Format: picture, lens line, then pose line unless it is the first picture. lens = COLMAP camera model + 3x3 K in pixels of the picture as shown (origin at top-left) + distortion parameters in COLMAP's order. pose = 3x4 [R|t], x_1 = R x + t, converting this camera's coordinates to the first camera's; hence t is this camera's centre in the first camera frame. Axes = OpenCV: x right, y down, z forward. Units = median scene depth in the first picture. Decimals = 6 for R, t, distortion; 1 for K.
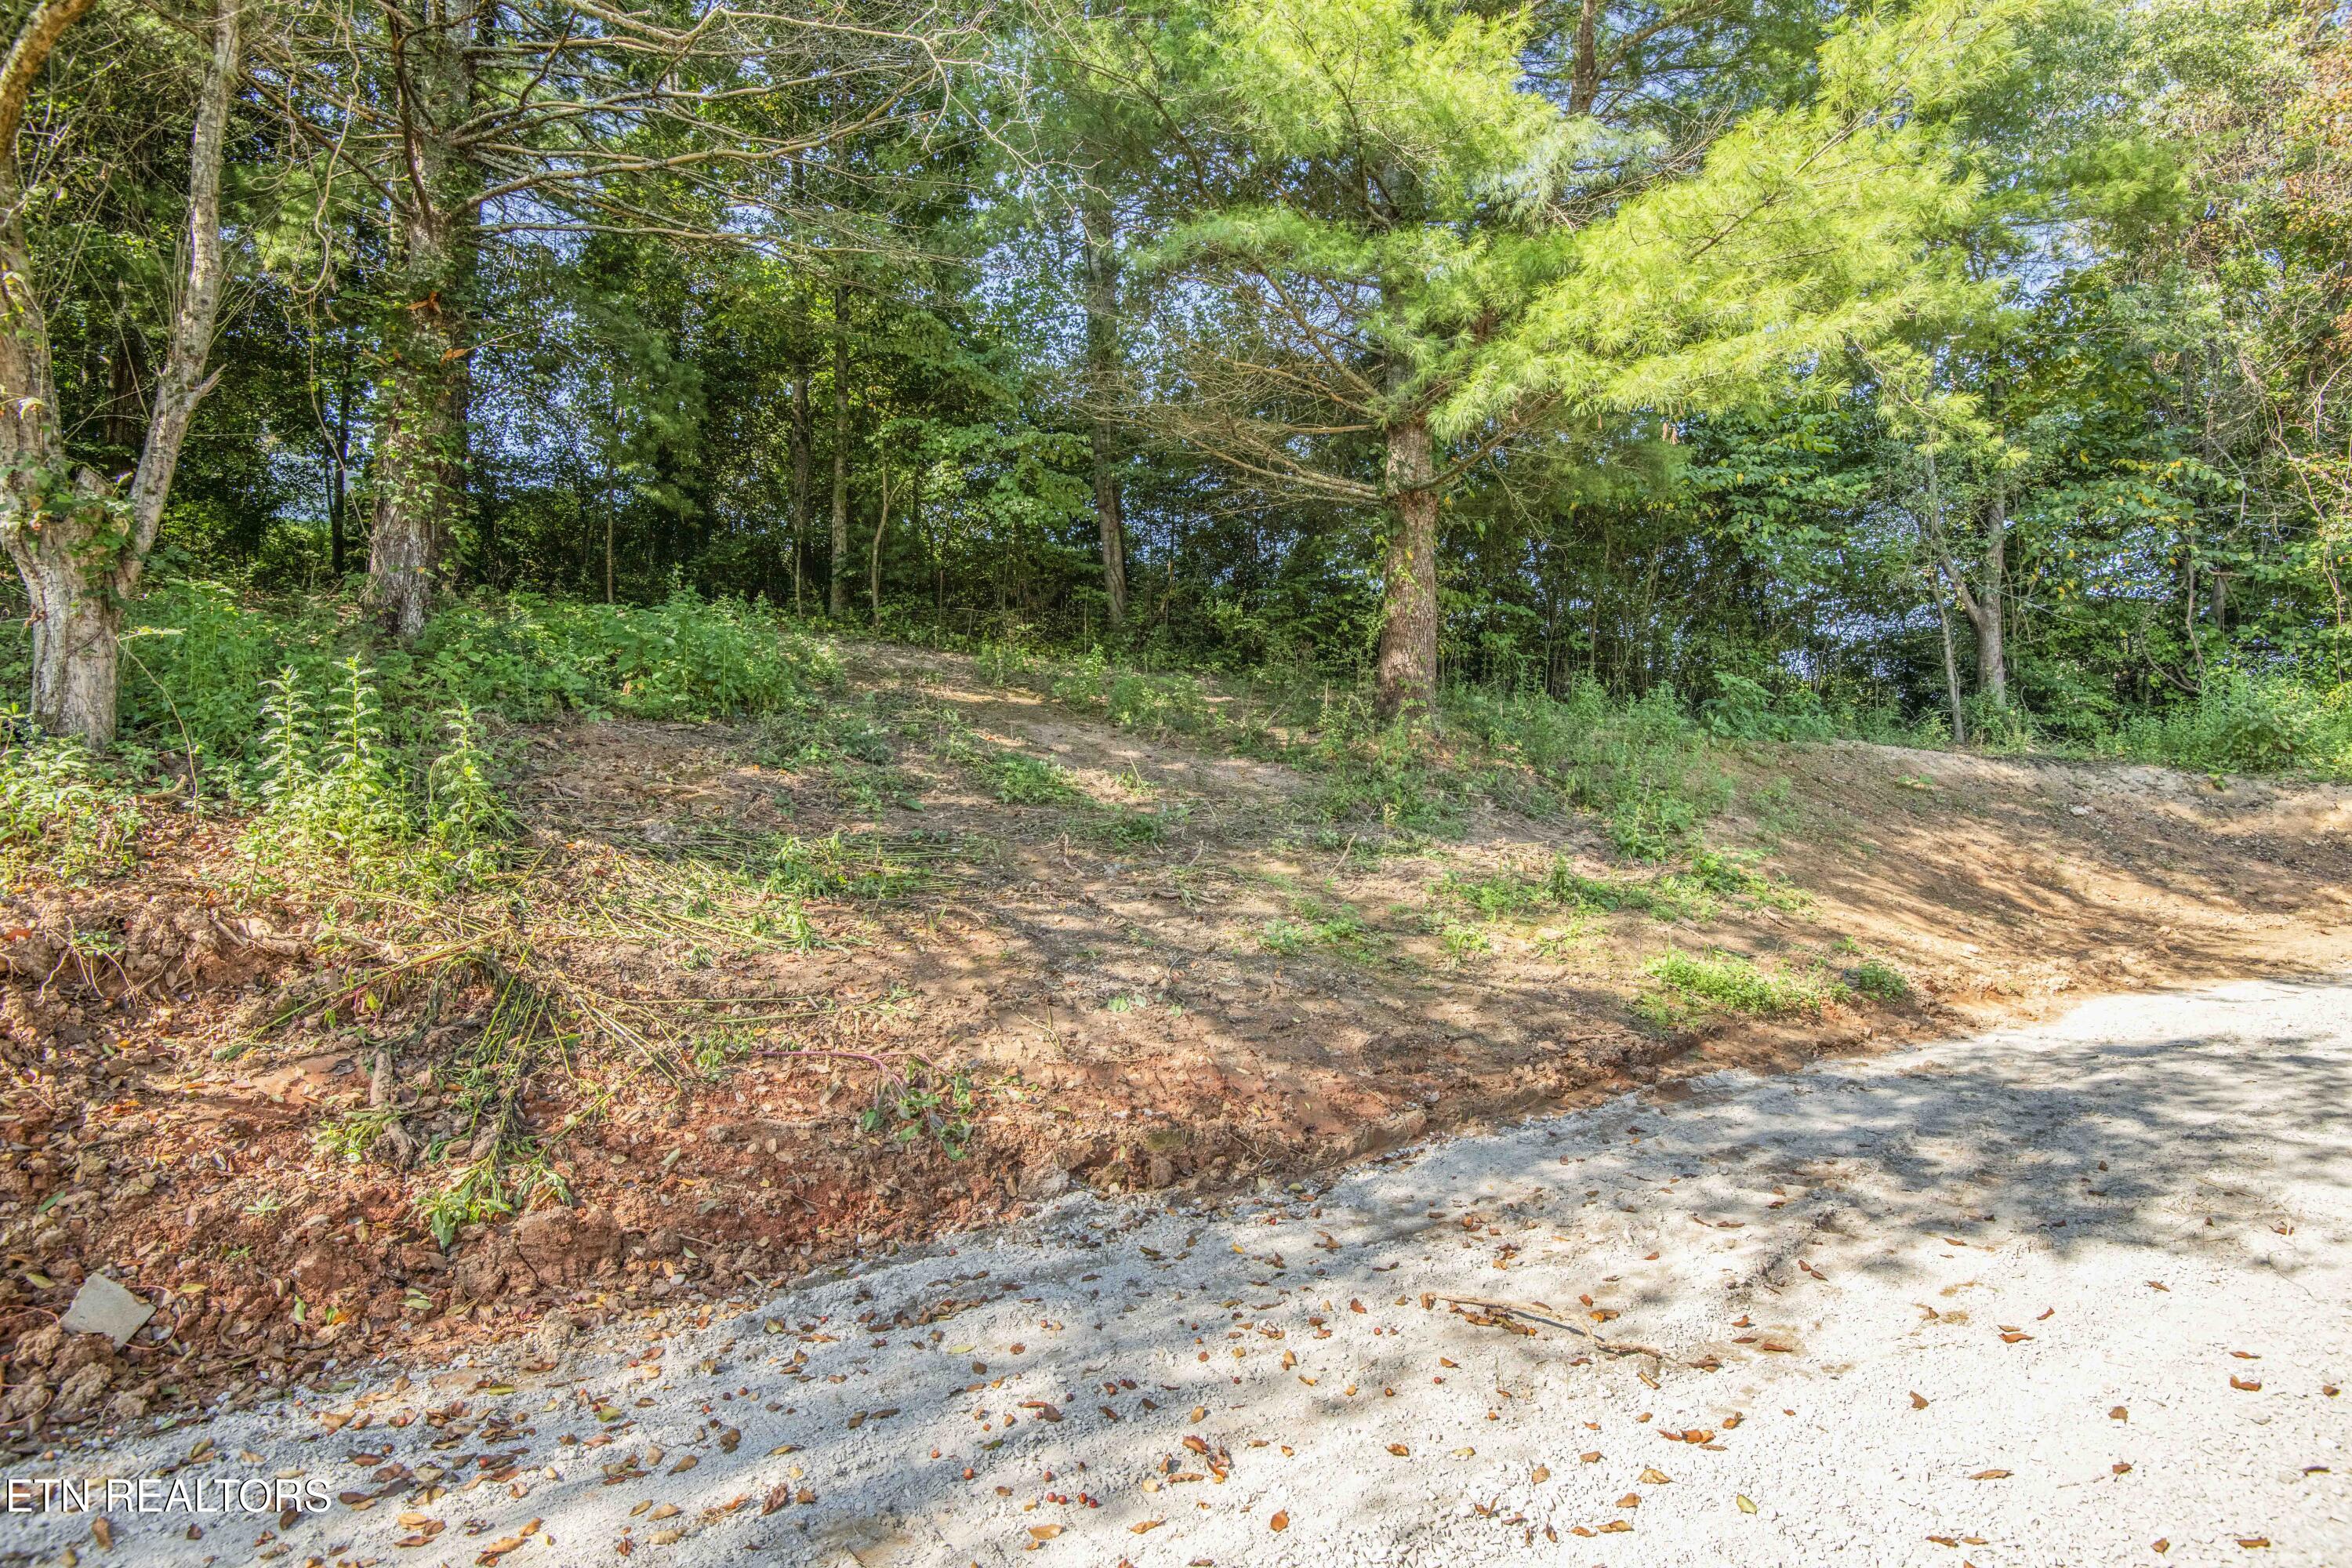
lens RADIAL K [[1089.6, 0, 1187.5], [0, 1089.6, 785.4], [0, 0, 1]] dist [-0.008460, -0.019529]
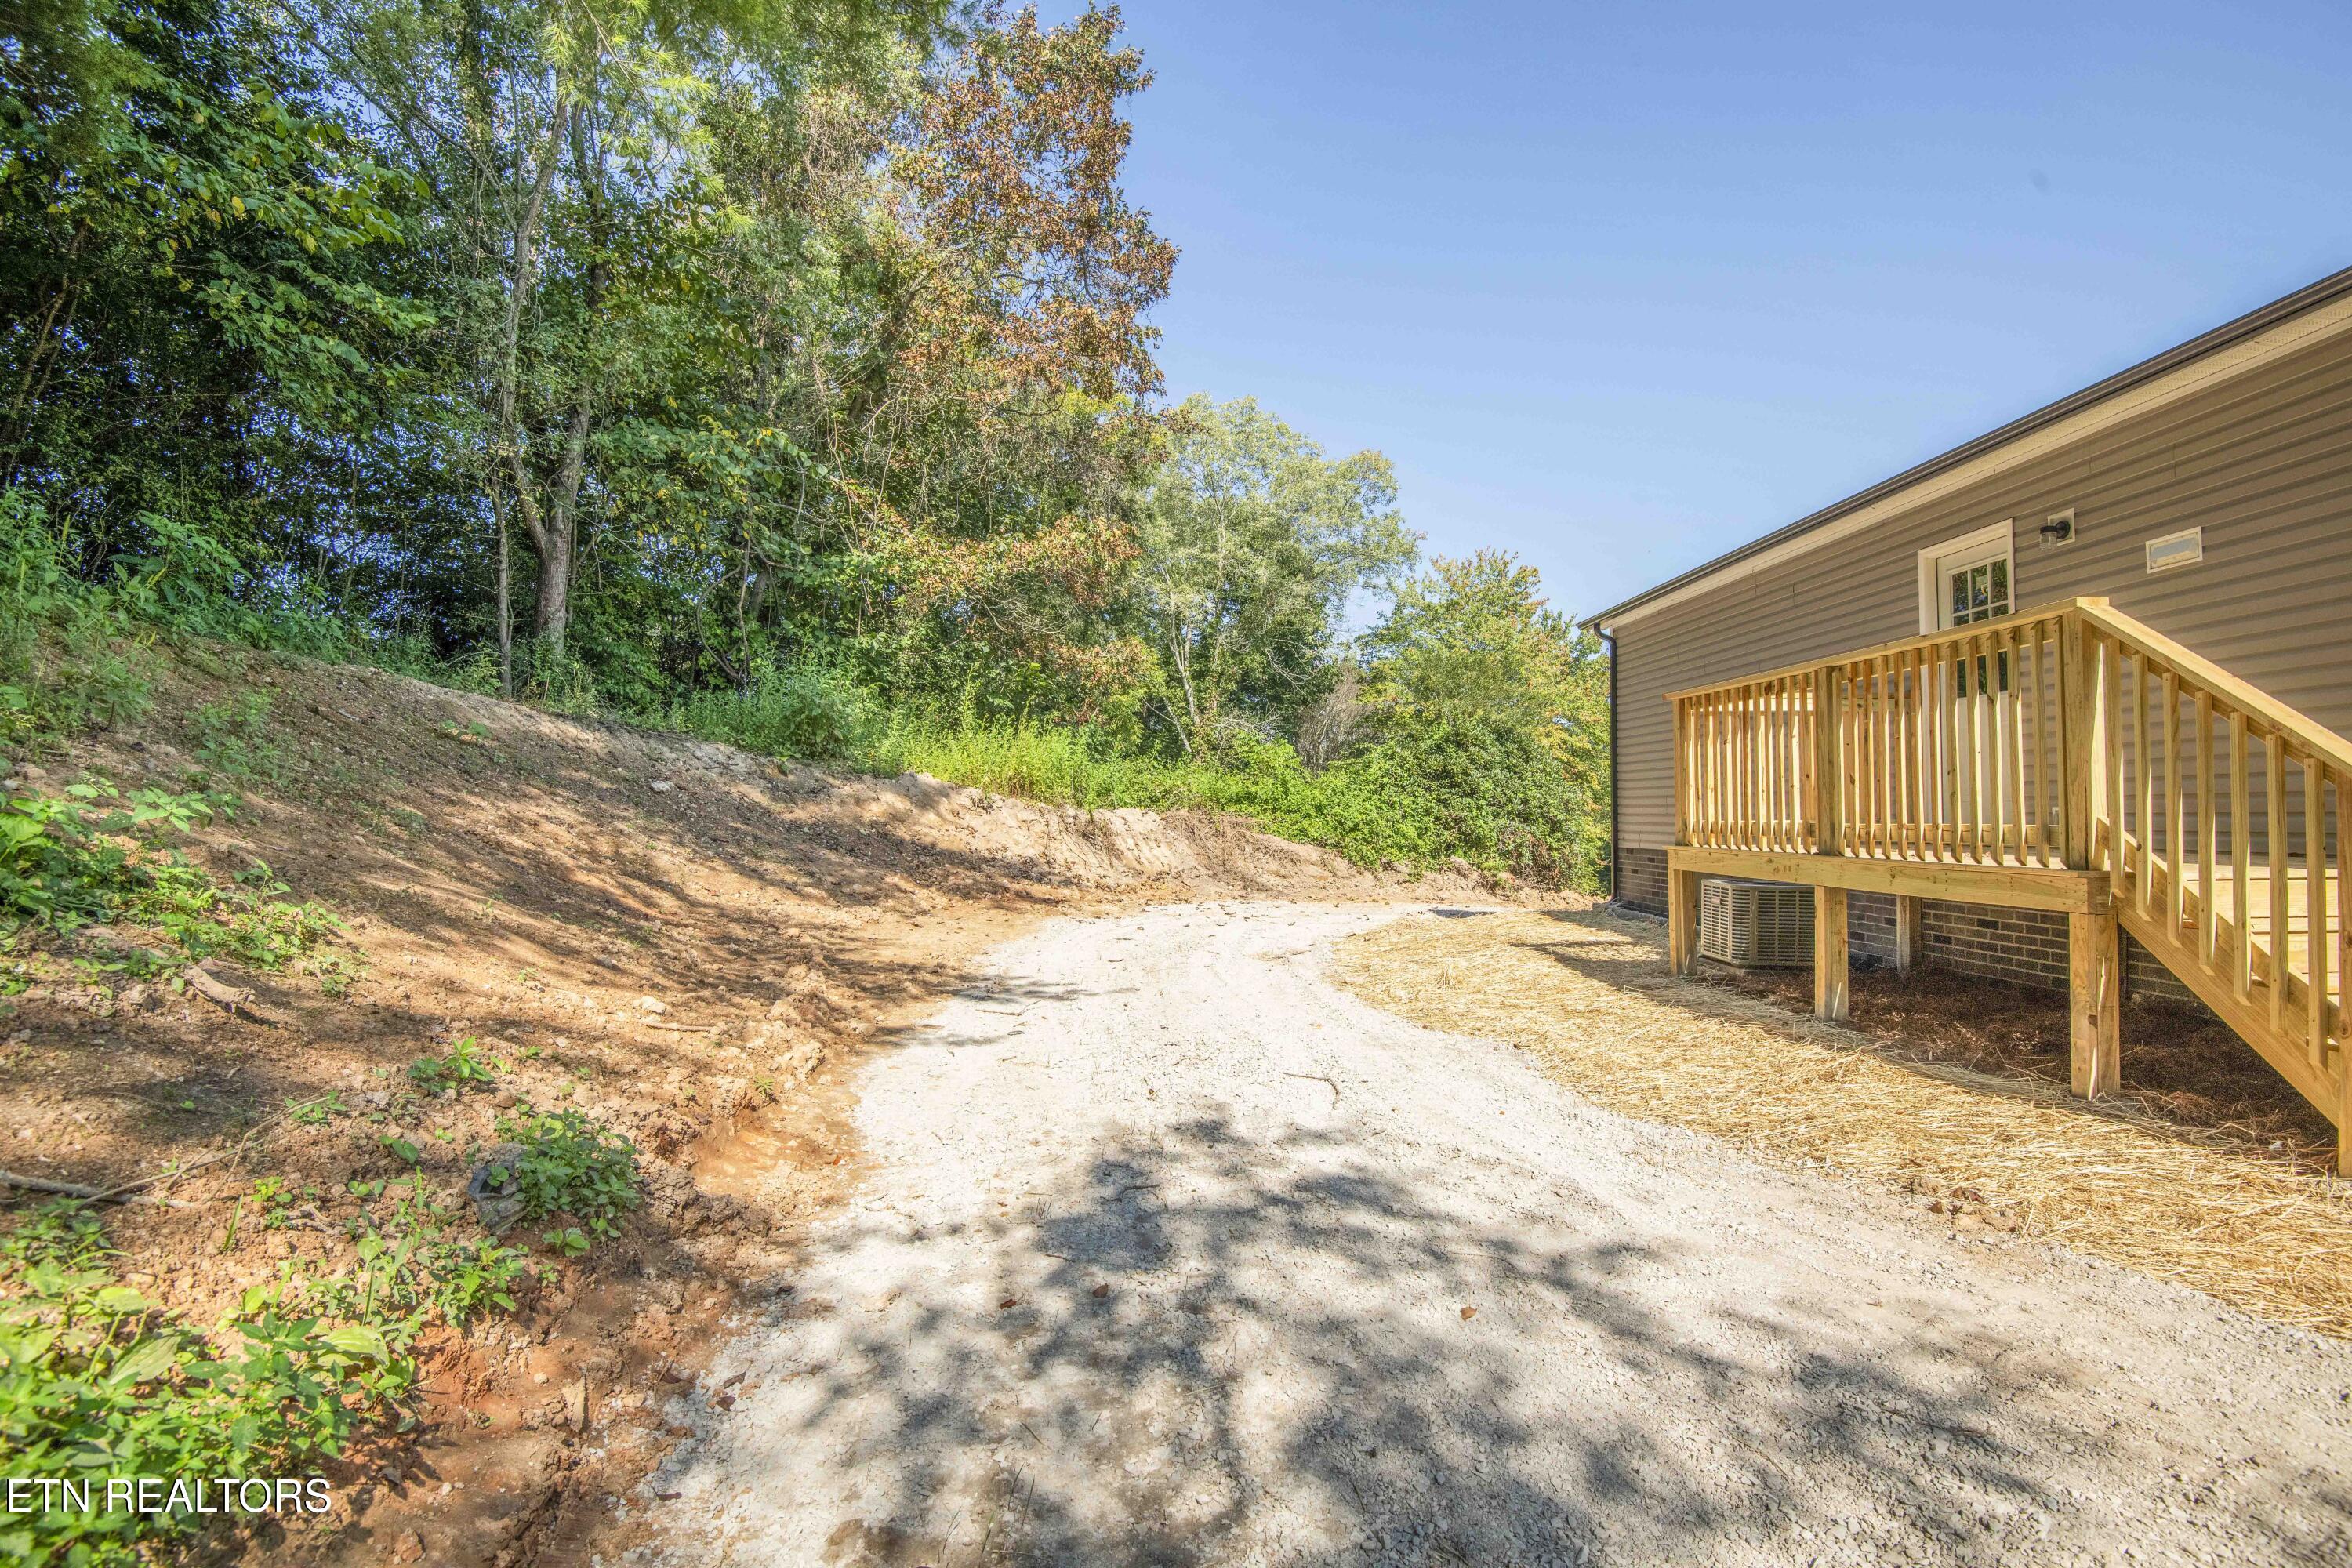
lens RADIAL K [[1089.6, 0, 1187.5], [0, 1089.6, 785.4], [0, 0, 1]] dist [-0.008460, -0.019529]
pose [[0.330623, 0.059399, 0.941892, 0.200994], [-0.067962, 0.996925, -0.039014, 0.030981], [-0.941313, -0.051114, 0.333643, 0.379171]]
